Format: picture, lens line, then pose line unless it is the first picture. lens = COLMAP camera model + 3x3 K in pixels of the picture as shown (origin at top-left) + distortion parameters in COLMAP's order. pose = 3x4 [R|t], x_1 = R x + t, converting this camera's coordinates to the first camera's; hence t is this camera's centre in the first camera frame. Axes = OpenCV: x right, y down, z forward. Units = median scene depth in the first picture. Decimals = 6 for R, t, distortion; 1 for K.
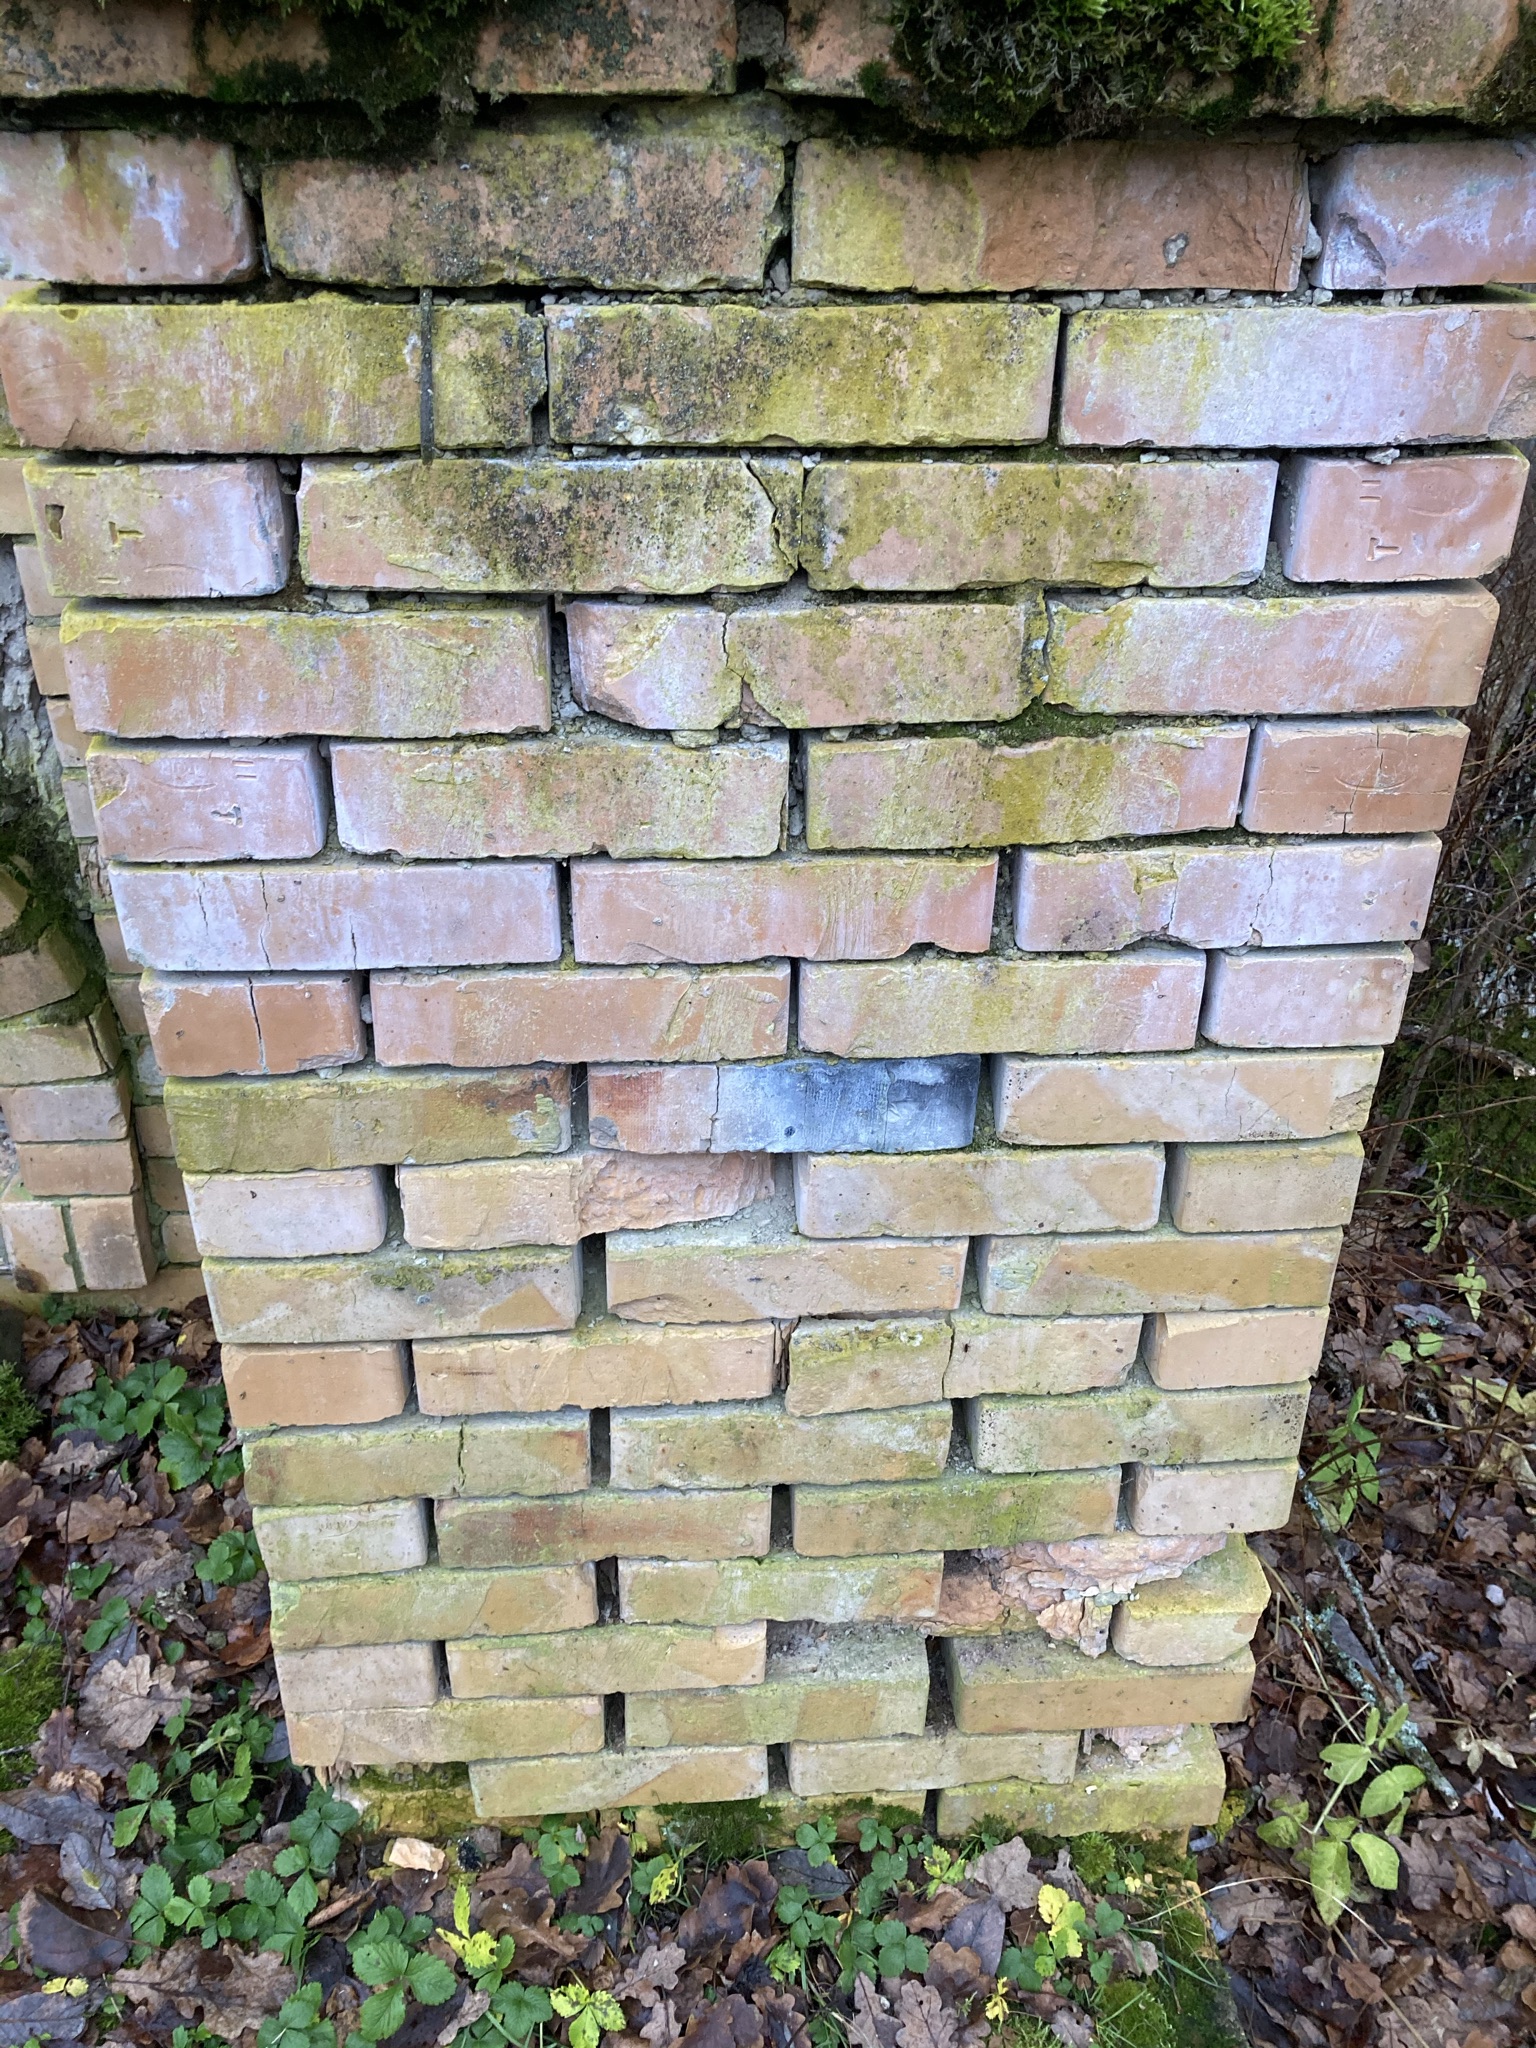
lens RADIAL K [[1664.8, 0, 766.7], [0, 1664.8, 1011.5], [0, 0, 1]] dist [0.046124, -0.053424]
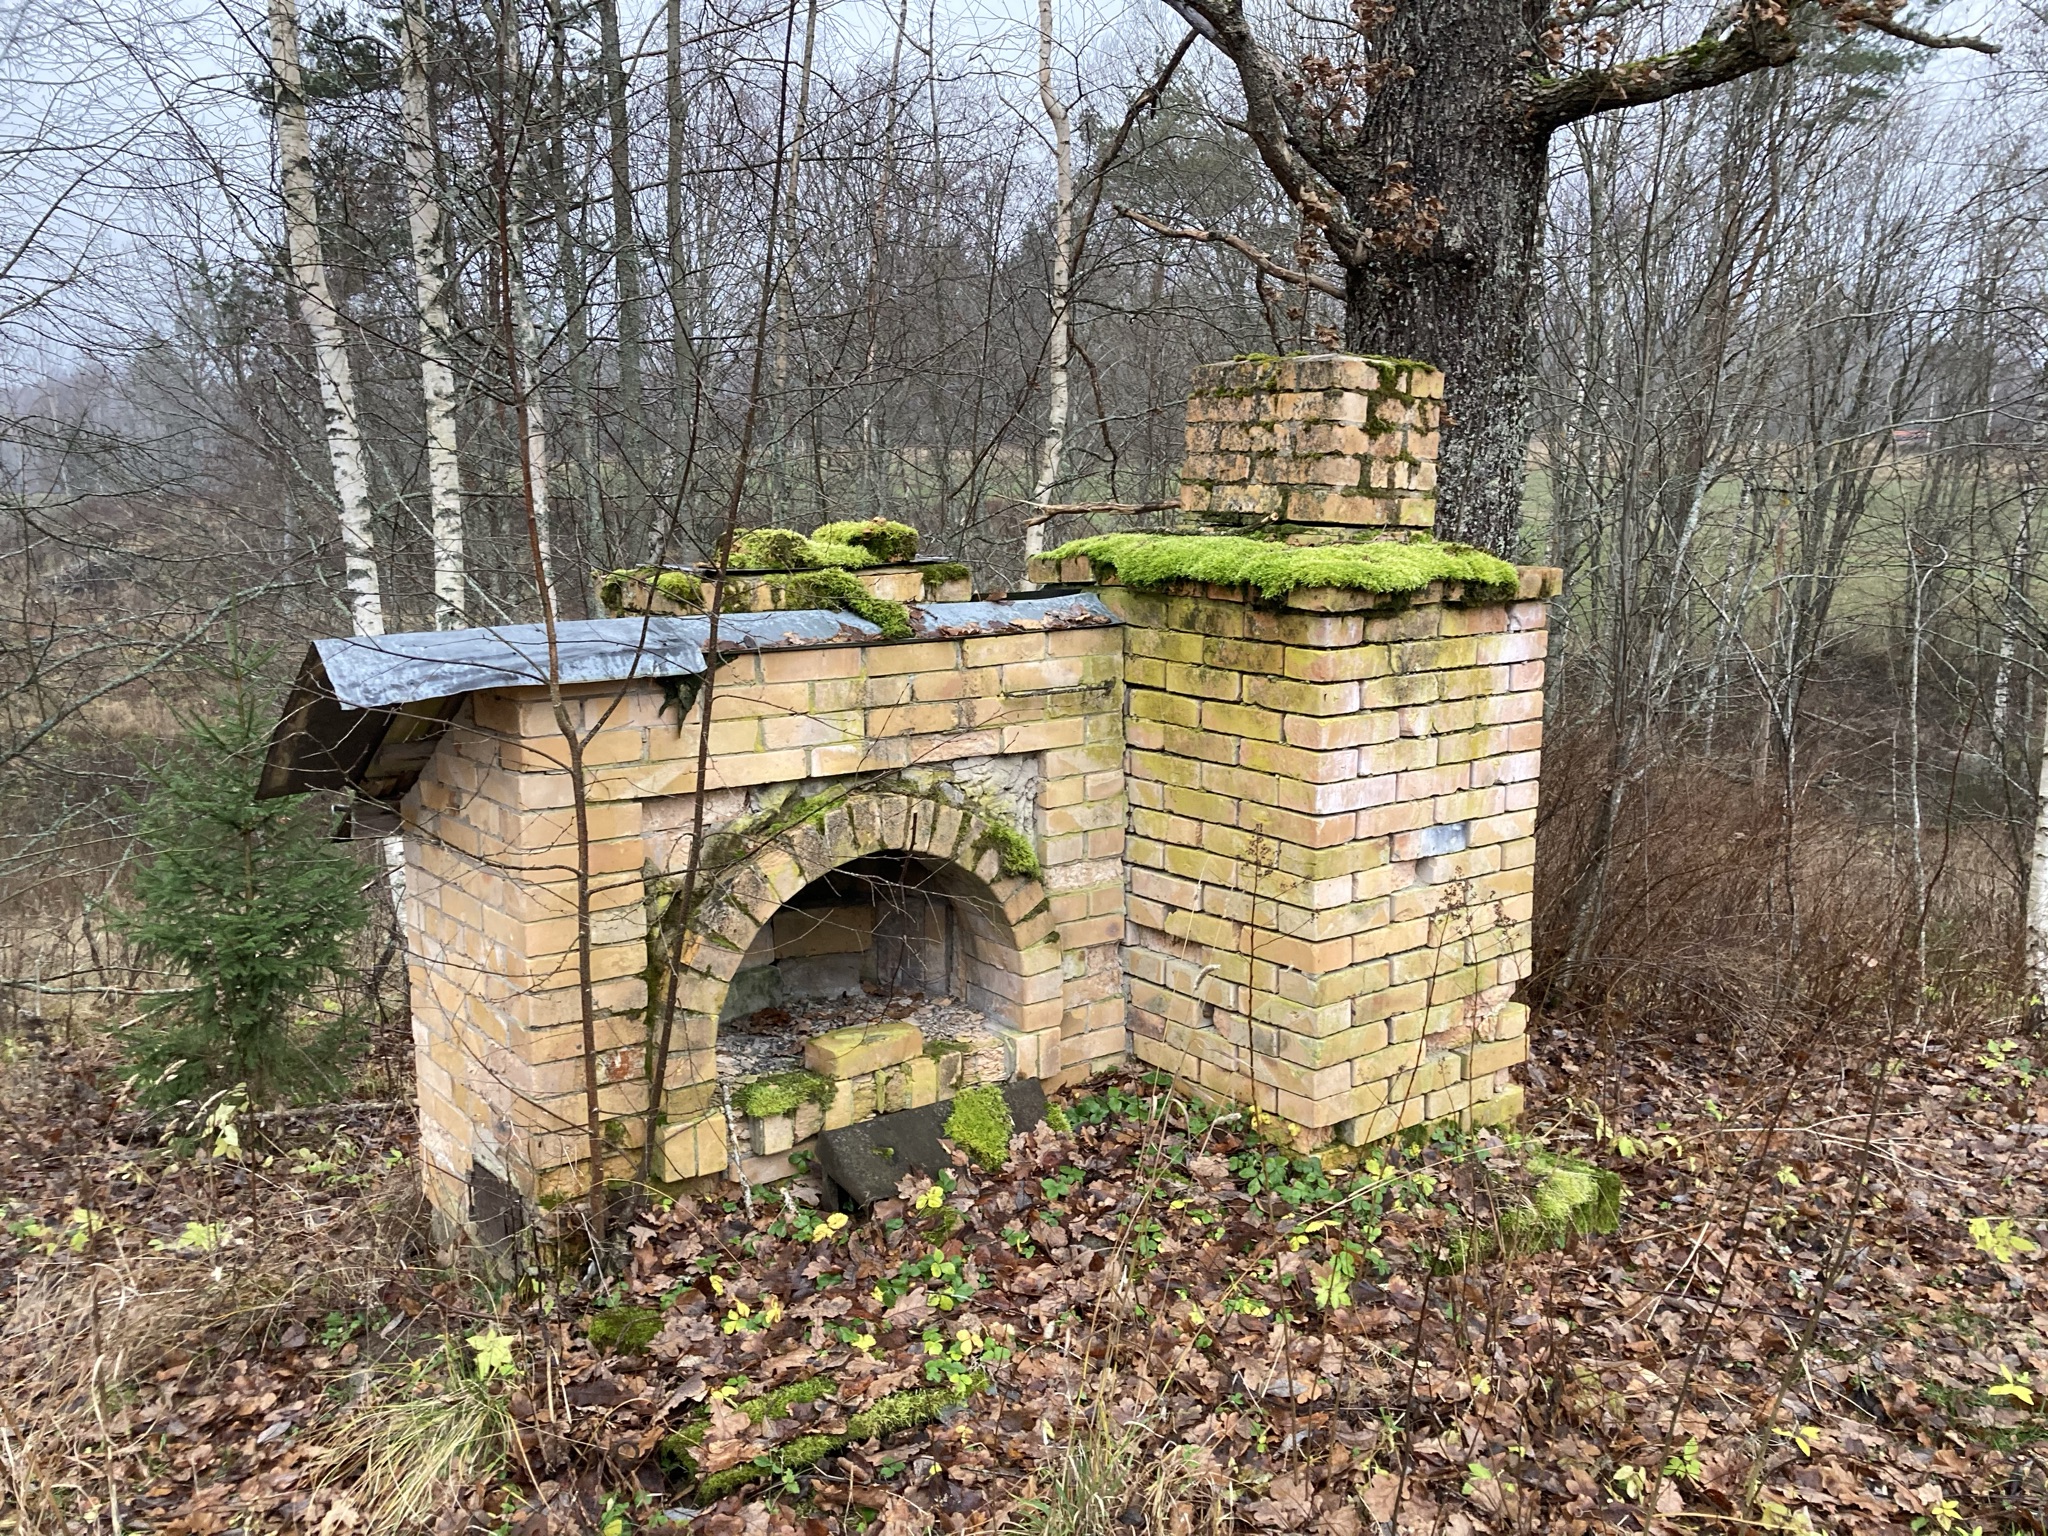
lens RADIAL K [[1664.8, 0, 1039.0], [0, 1664.8, 774.0], [0, 0, 1]] dist [0.046124, -0.053424]
pose [[0.838329, -0.106719, 0.534618, -3.148418], [0.285233, 0.921581, -0.263308, 0.758063], [-0.464593, 0.373230, 0.803027, -1.903105]]
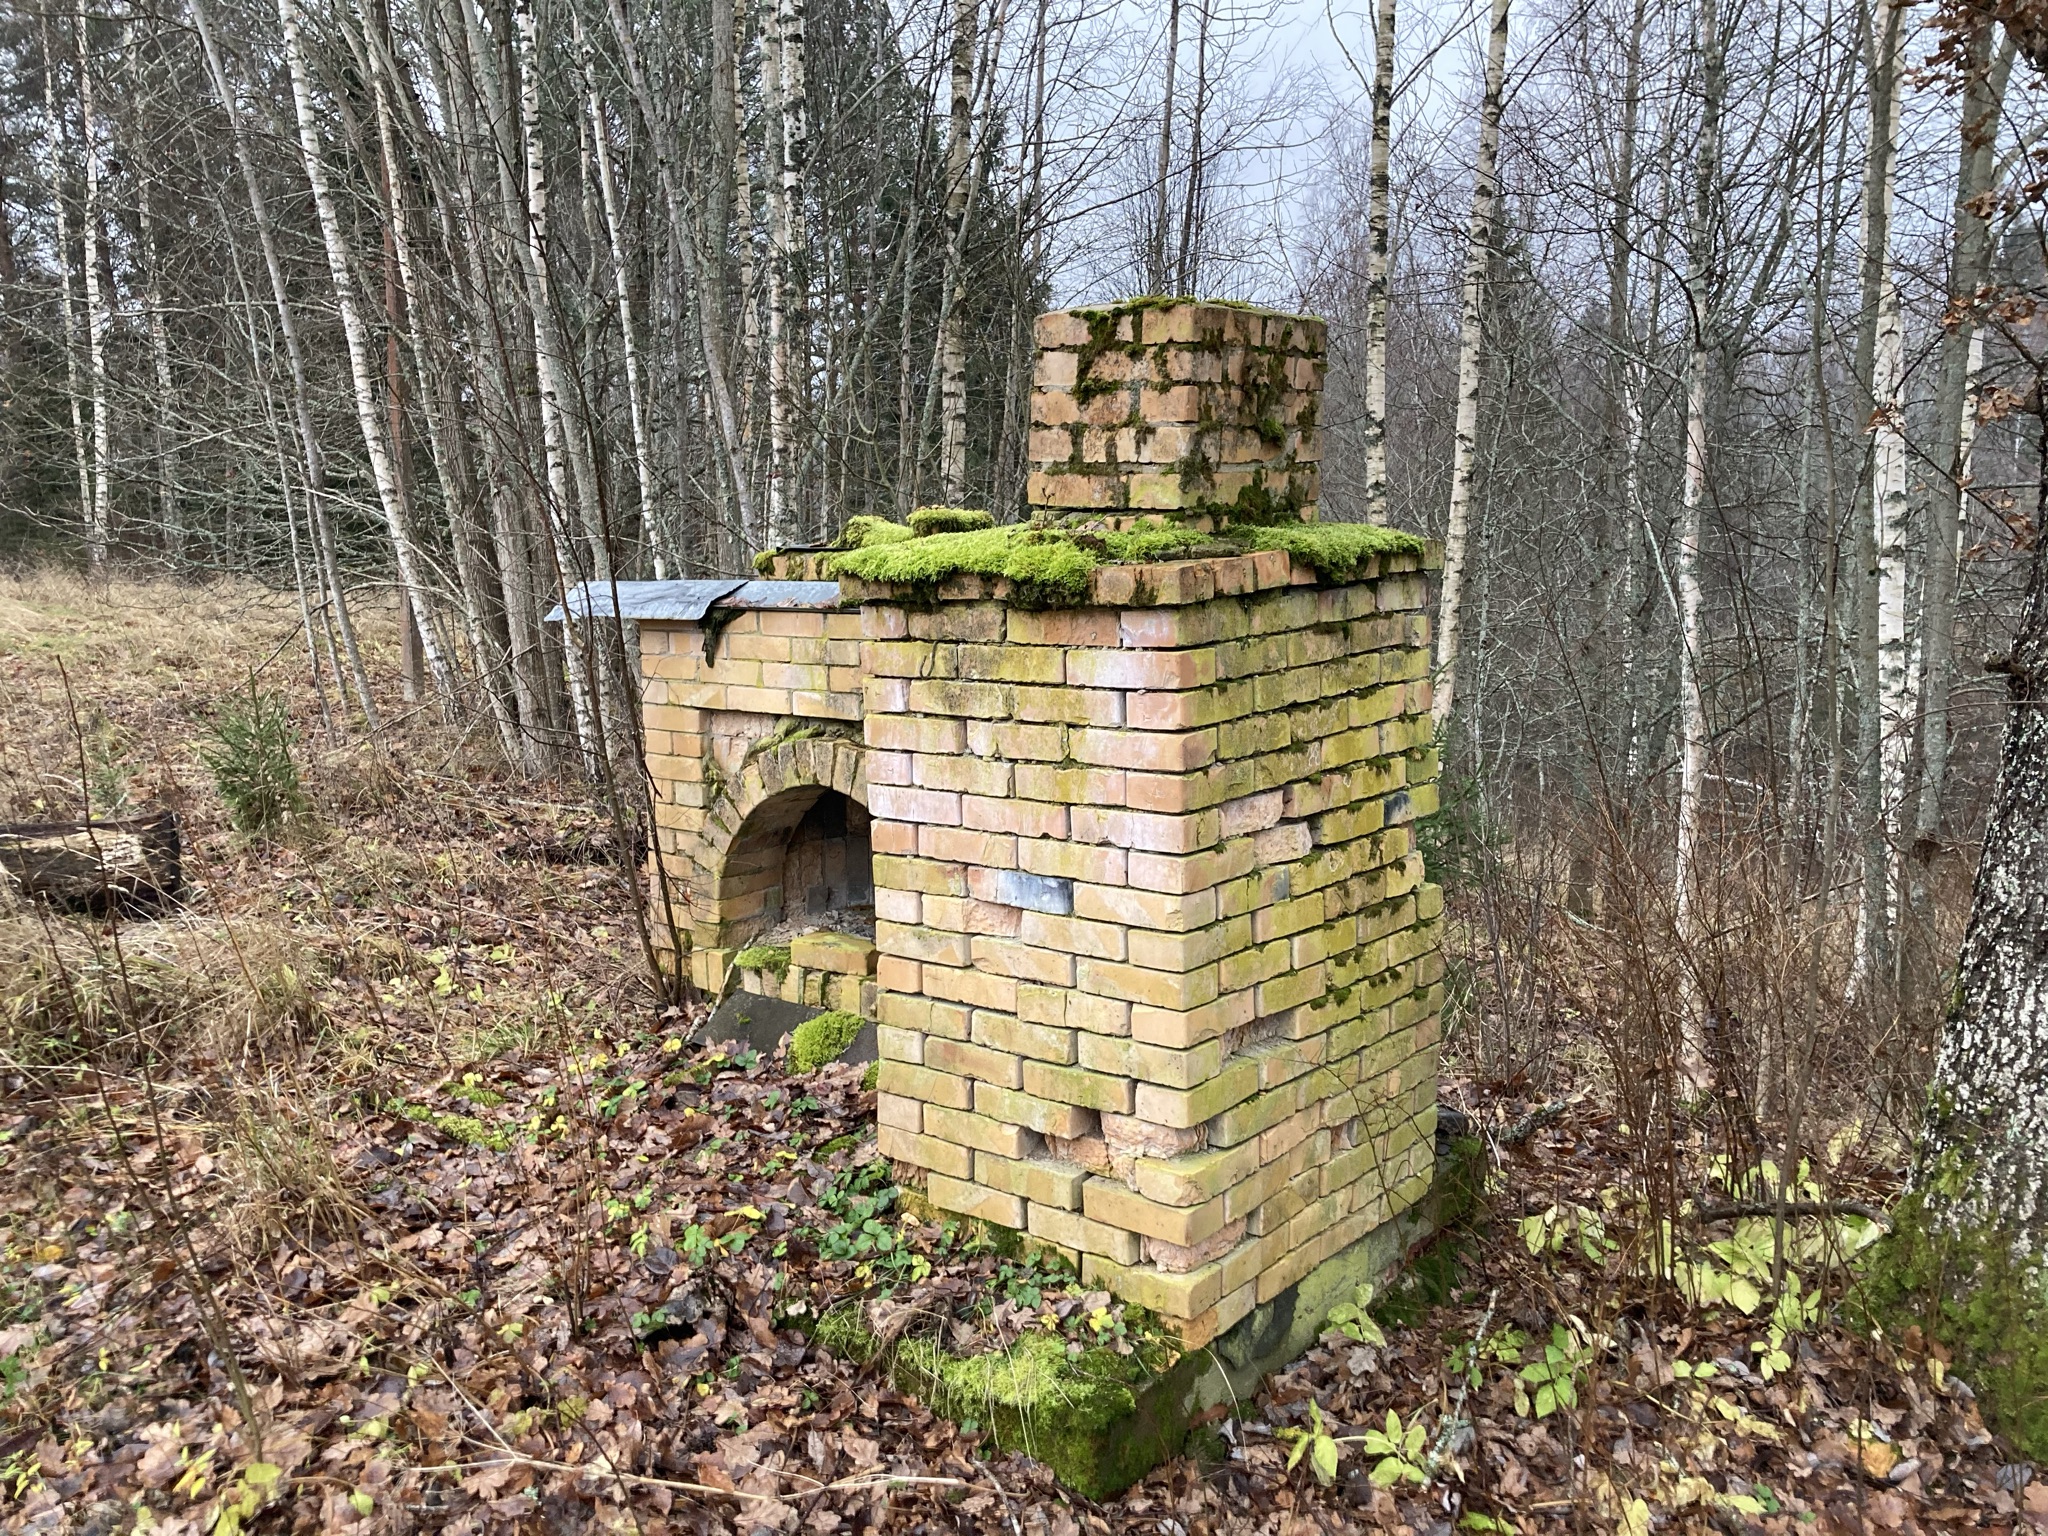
lens RADIAL K [[1664.8, 0, 1016.8], [0, 1664.8, 778.2], [0, 0, 1]] dist [0.046124, -0.053424]
pose [[0.736675, 0.075853, -0.671980, 2.416977], [-0.312810, 0.919212, -0.239165, 0.708621], [0.599550, 0.386389, 0.700888, -1.439199]]
